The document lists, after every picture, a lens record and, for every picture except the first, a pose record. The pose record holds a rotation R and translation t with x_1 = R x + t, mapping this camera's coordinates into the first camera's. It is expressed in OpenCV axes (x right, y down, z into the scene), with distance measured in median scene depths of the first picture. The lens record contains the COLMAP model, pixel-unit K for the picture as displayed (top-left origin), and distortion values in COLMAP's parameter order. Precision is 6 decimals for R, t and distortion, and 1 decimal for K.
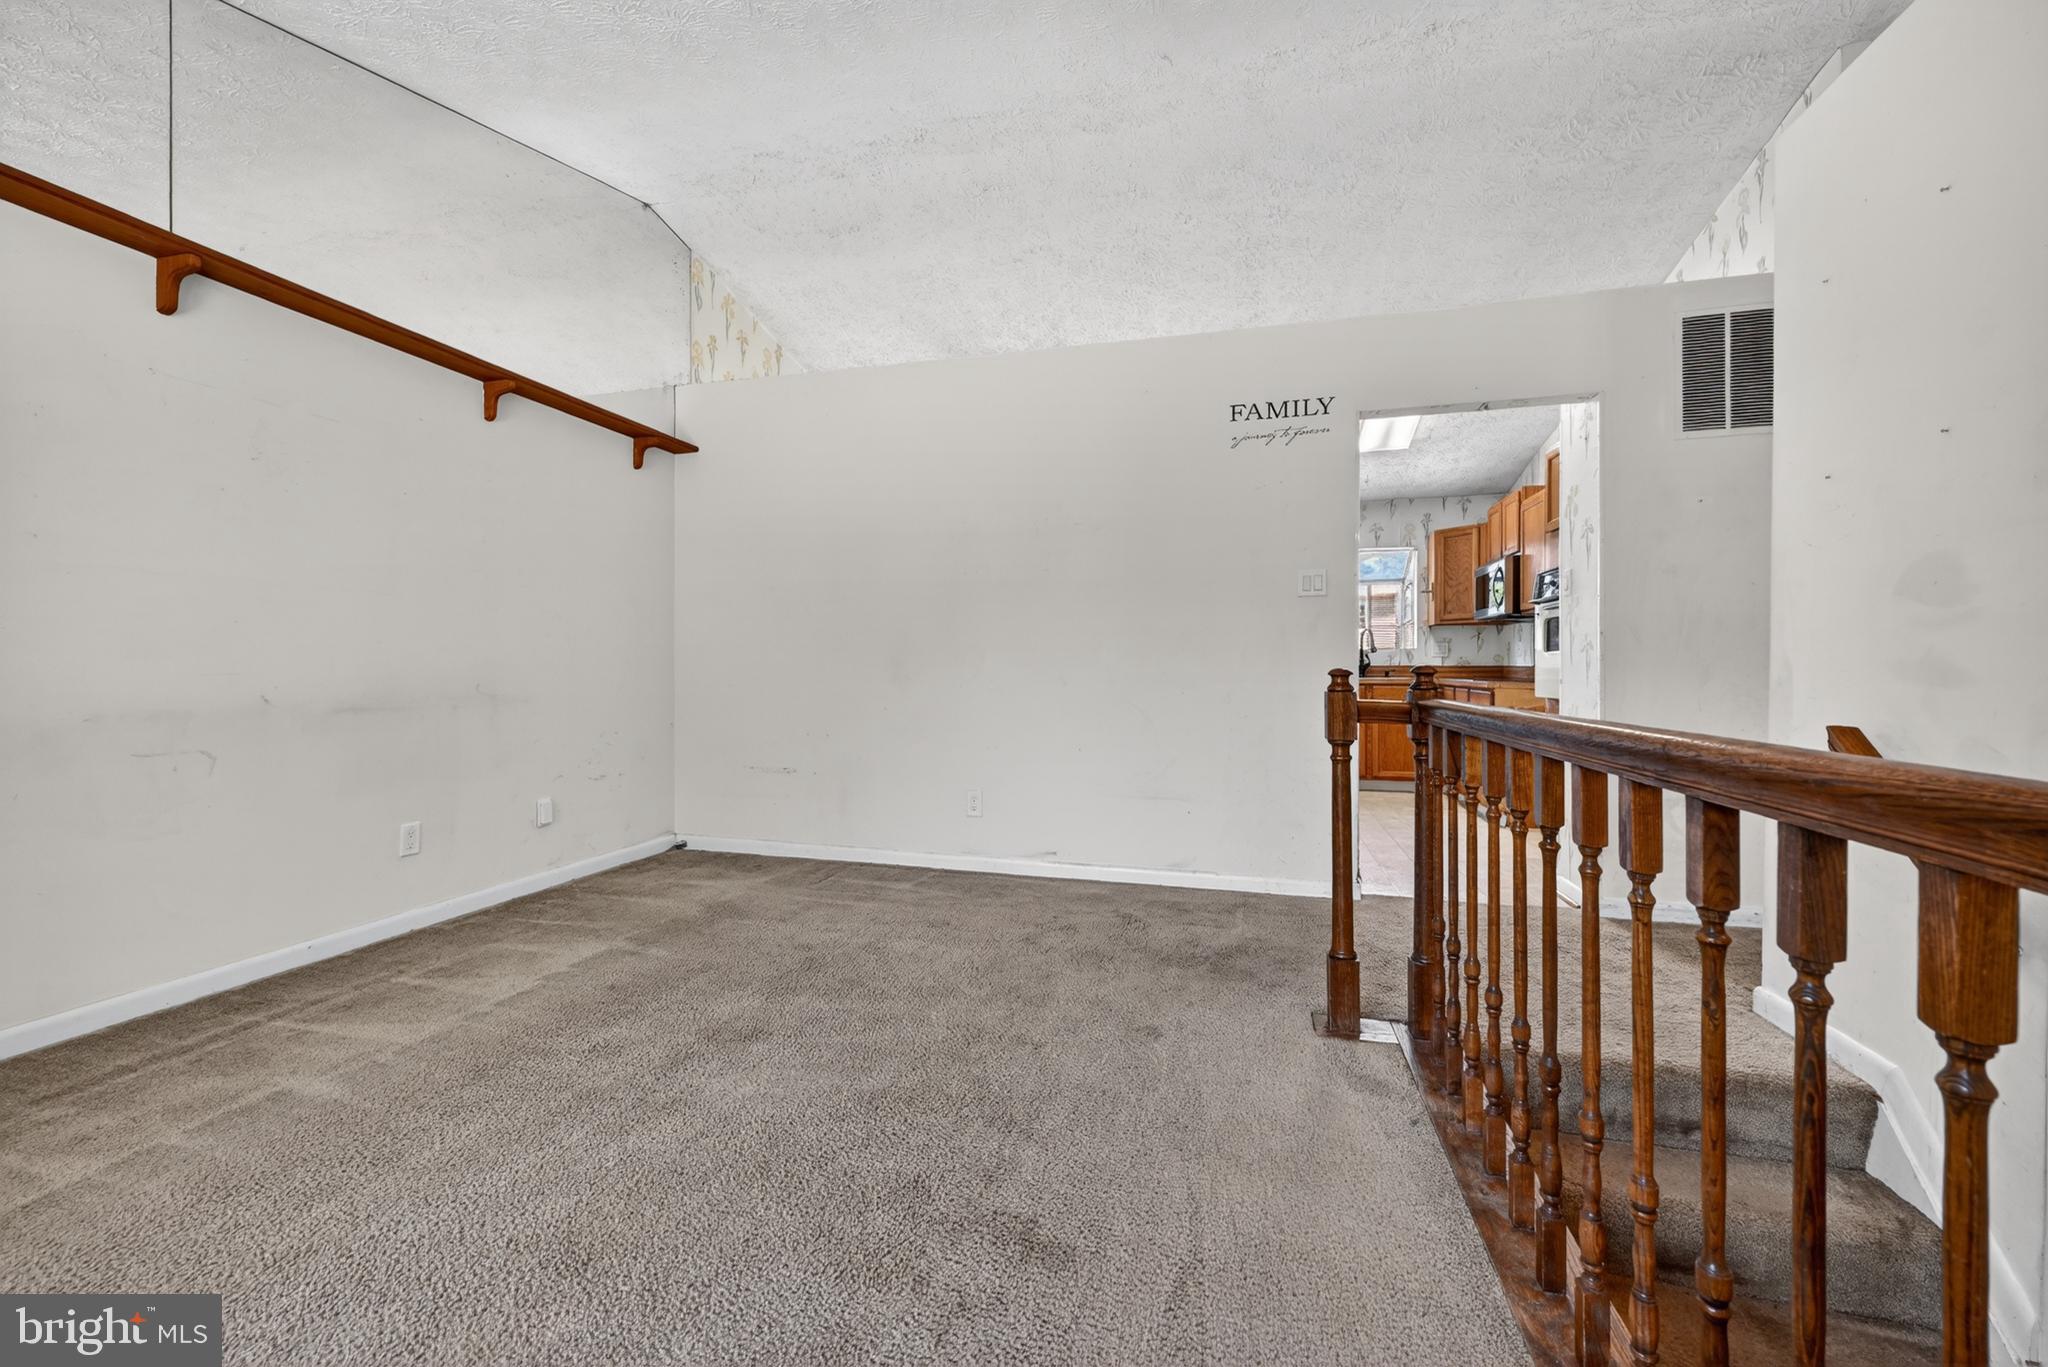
lens RADIAL K [[790.9, 0, 1022.1], [0, 790.9, 675.3], [0, 0, 1]] dist [-0.001558, -0.000150]
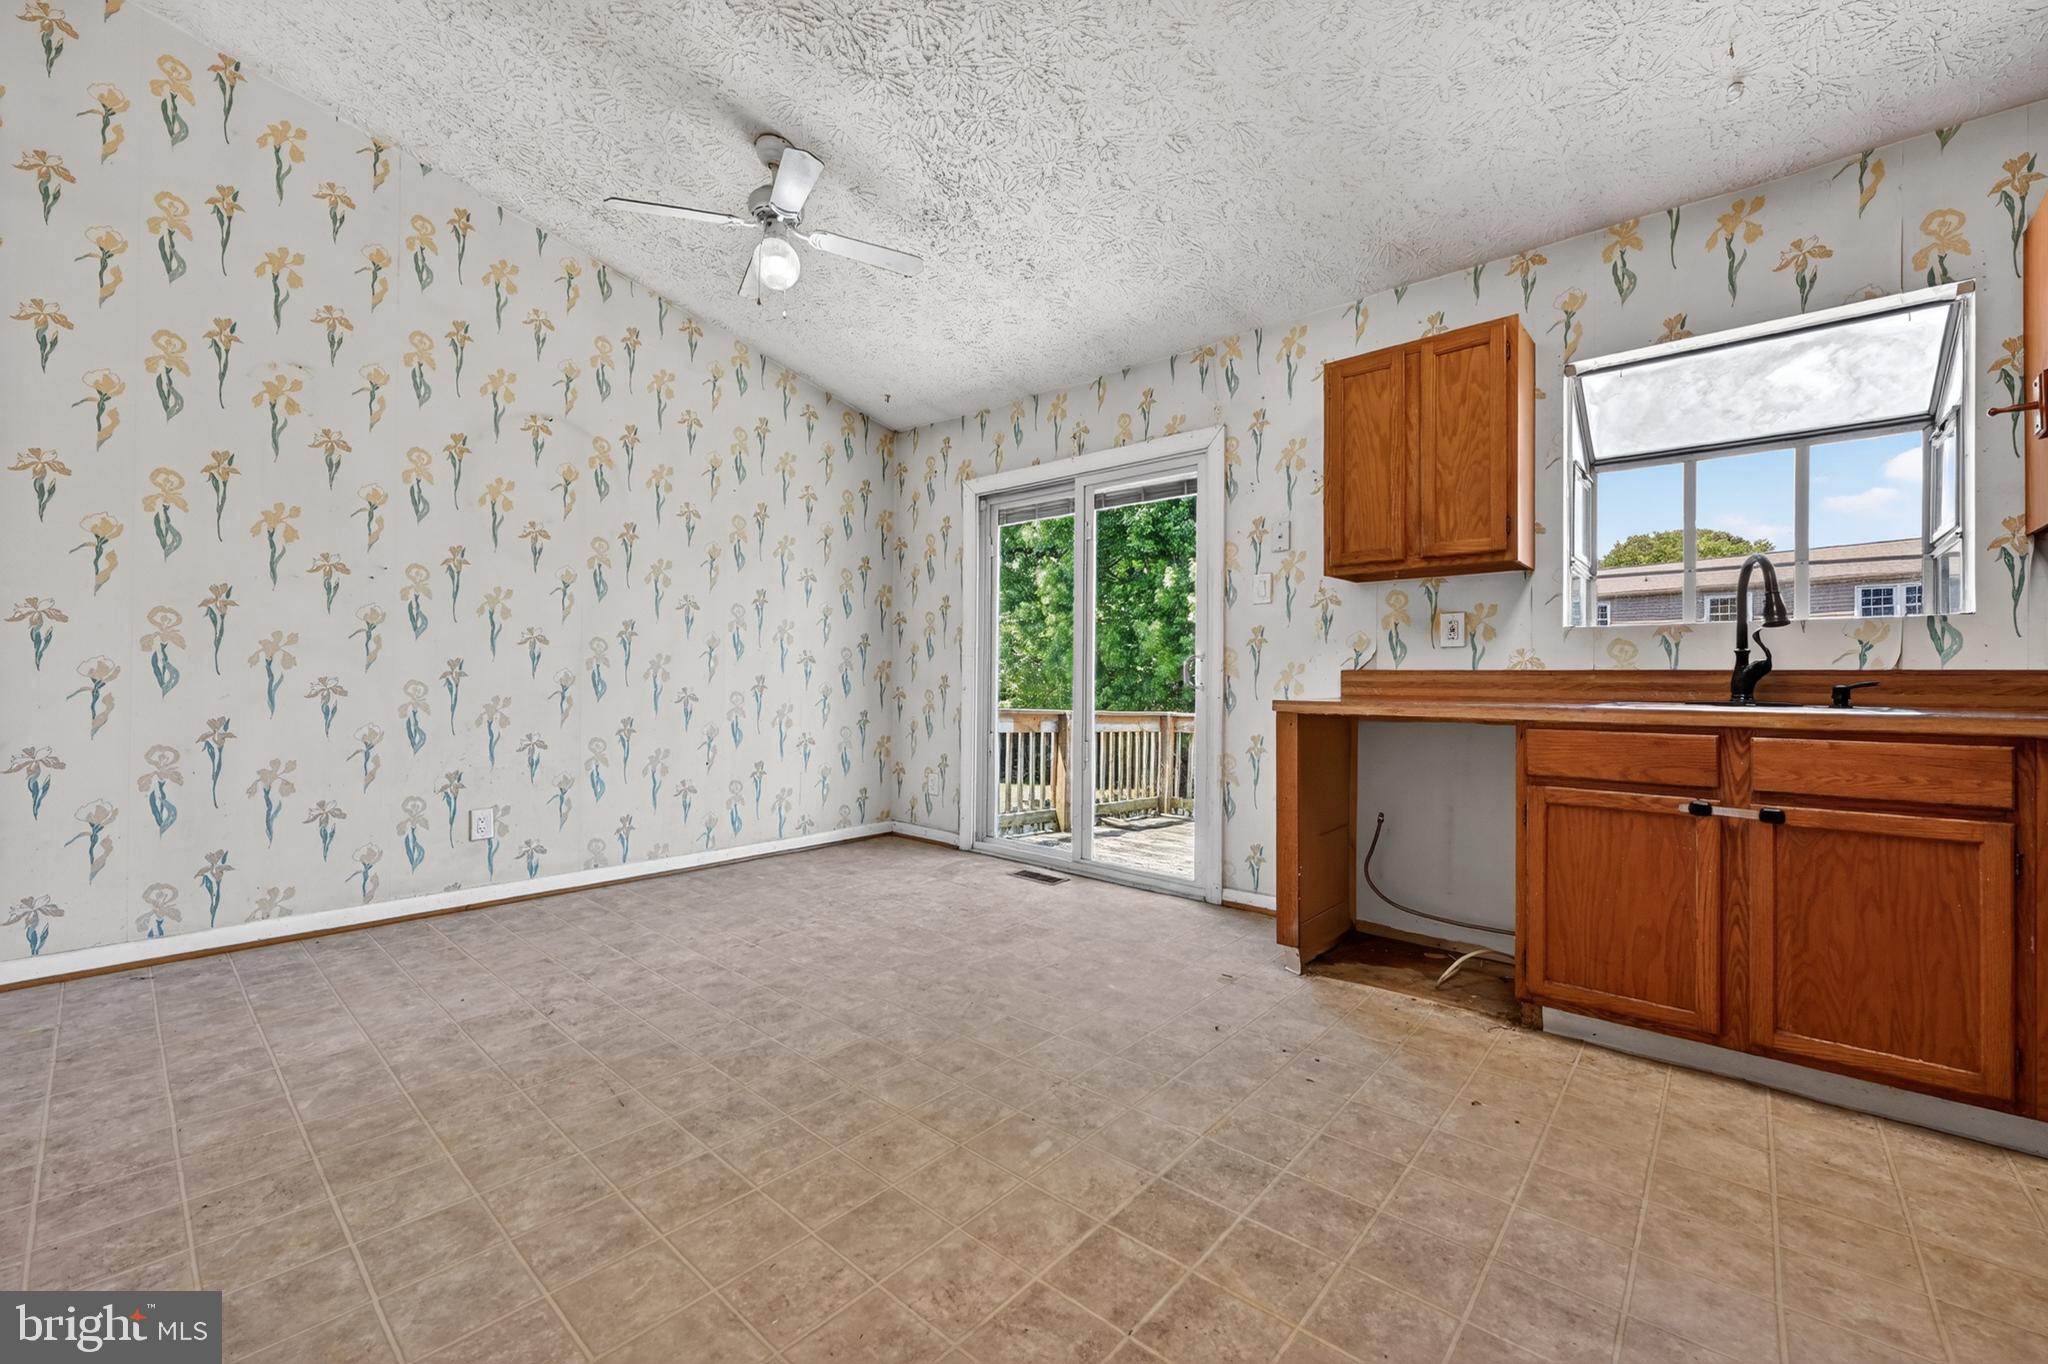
lens RADIAL K [[813.9, 0, 1020.8], [0, 813.9, 669.8], [0, 0, 1]] dist [-0.000829, -0.000284]
pose [[0.887444, 0.004462, -0.460893, 0.689103], [-0.013391, 0.999781, -0.016104, -0.005698], [0.460720, 0.020463, 0.887309, 1.210609]]
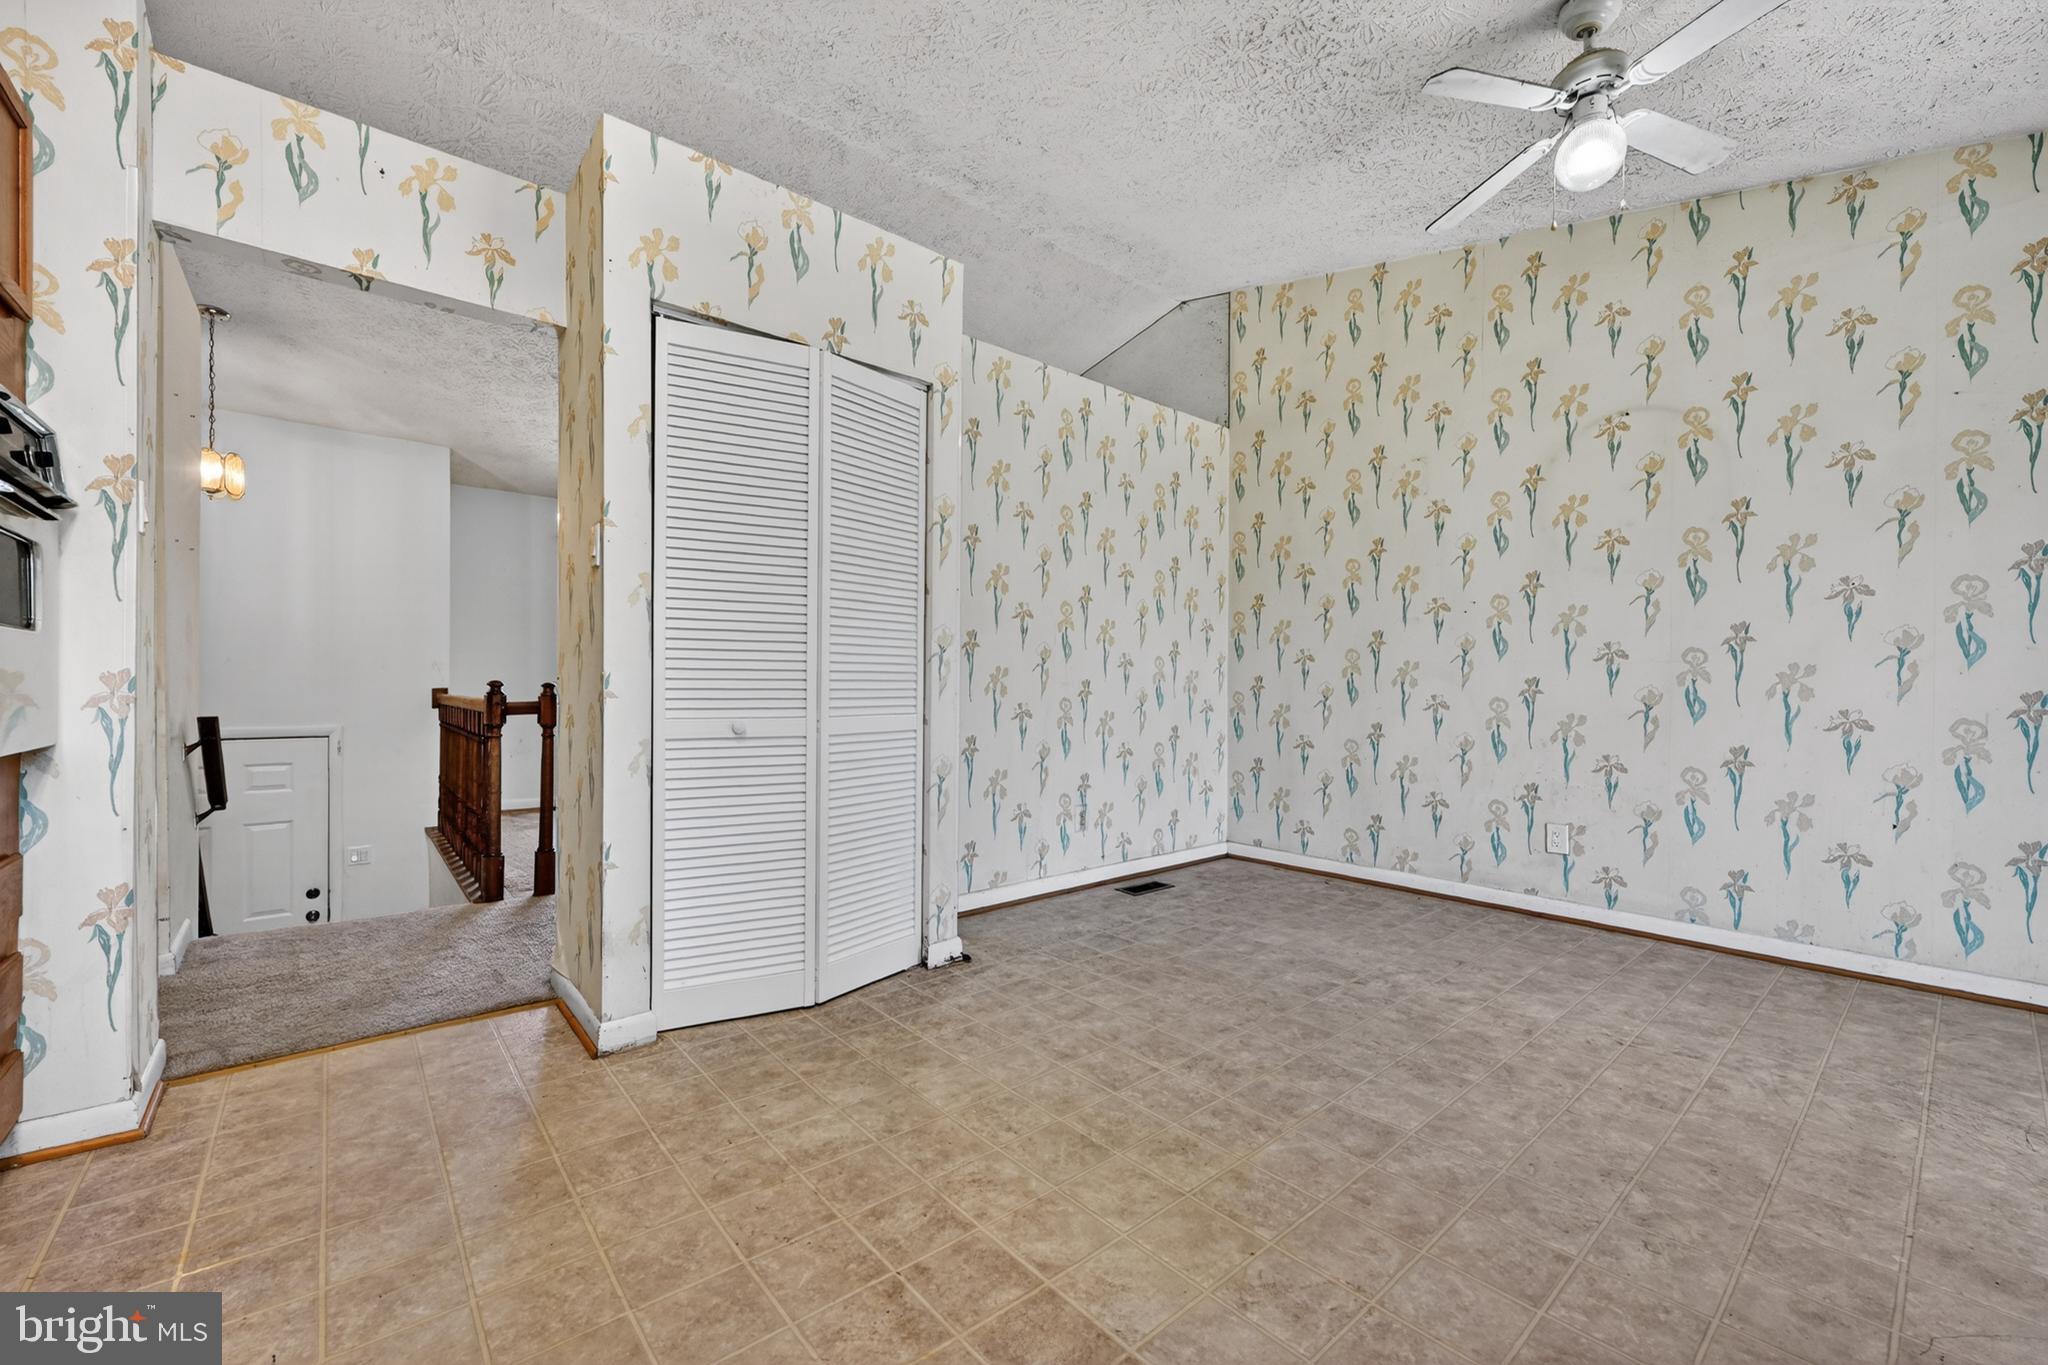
lens RADIAL K [[816.4, 0, 1030.4], [0, 816.4, 689.1], [0, 0, 1]] dist [-0.000347, 0.000007]
pose [[-0.574853, -0.002030, -0.818254, 0.871874], [-0.010020, 0.999939, 0.004558, -0.009432], [0.818195, 0.010819, -0.574839, 1.884705]]
